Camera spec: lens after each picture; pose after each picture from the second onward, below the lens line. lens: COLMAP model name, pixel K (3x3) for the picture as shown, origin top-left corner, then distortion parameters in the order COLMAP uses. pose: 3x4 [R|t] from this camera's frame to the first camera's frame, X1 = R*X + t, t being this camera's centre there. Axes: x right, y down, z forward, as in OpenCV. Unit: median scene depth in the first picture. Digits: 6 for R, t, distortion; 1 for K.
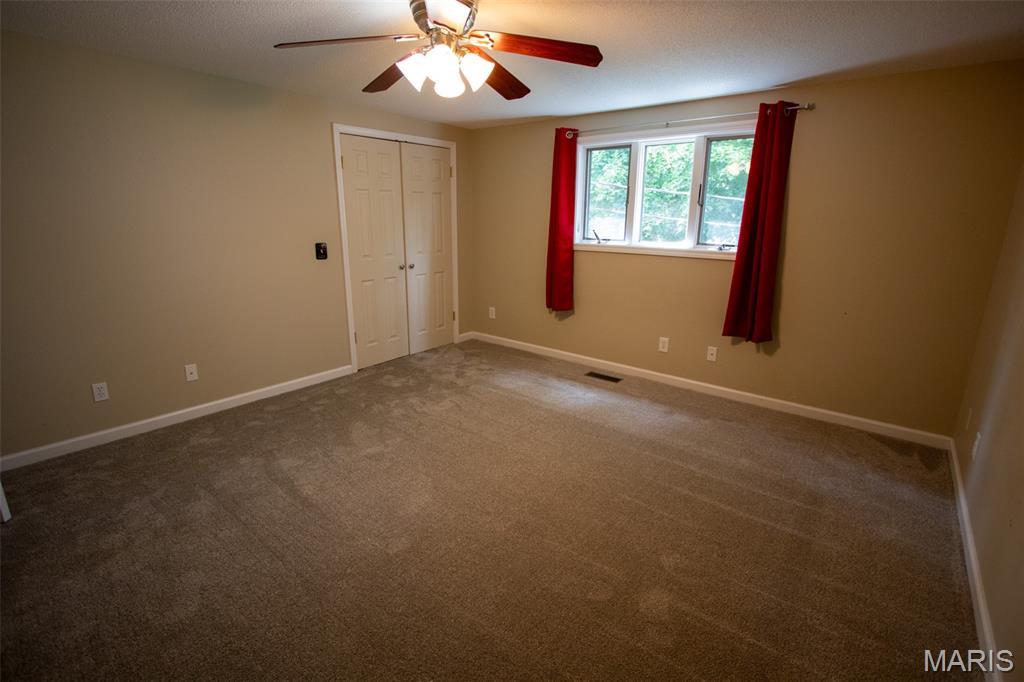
lens RADIAL K [[471.1, 0, 509.3], [0, 471.1, 338.9], [0, 0, 1]] dist [-0.012942, 0.002114]
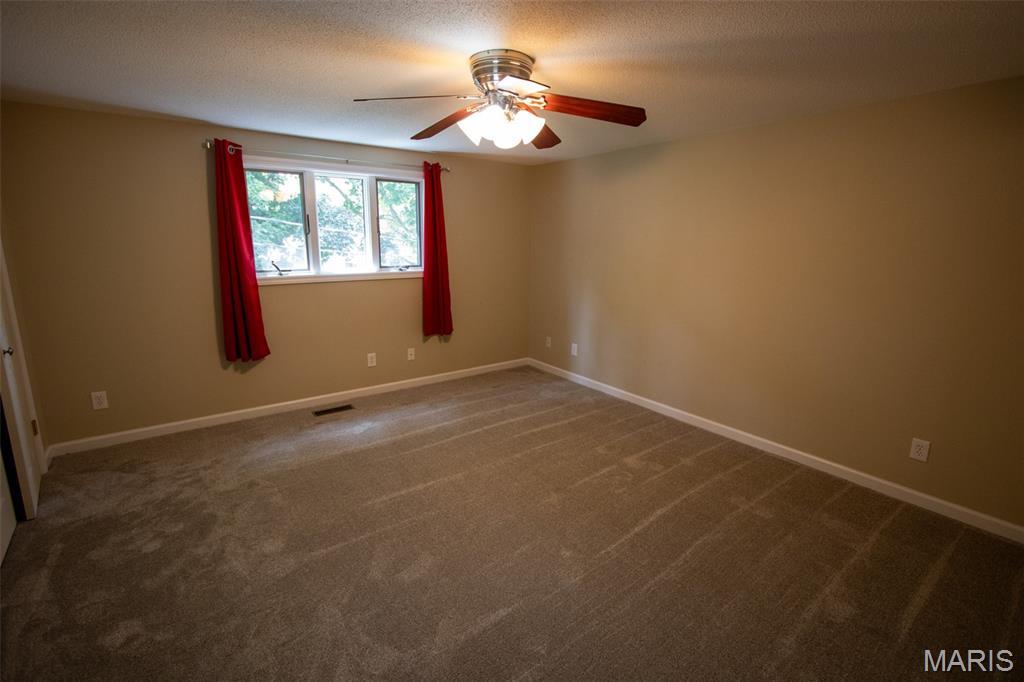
lens RADIAL K [[471.1, 0, 506.8], [0, 471.1, 340.8], [0, 0, 1]] dist [-0.012942, 0.002114]
pose [[0.238300, -0.215534, 0.946973, -0.629627], [0.244137, 0.957047, 0.156392, -0.125561], [-0.940006, 0.193923, 0.280684, 0.387222]]
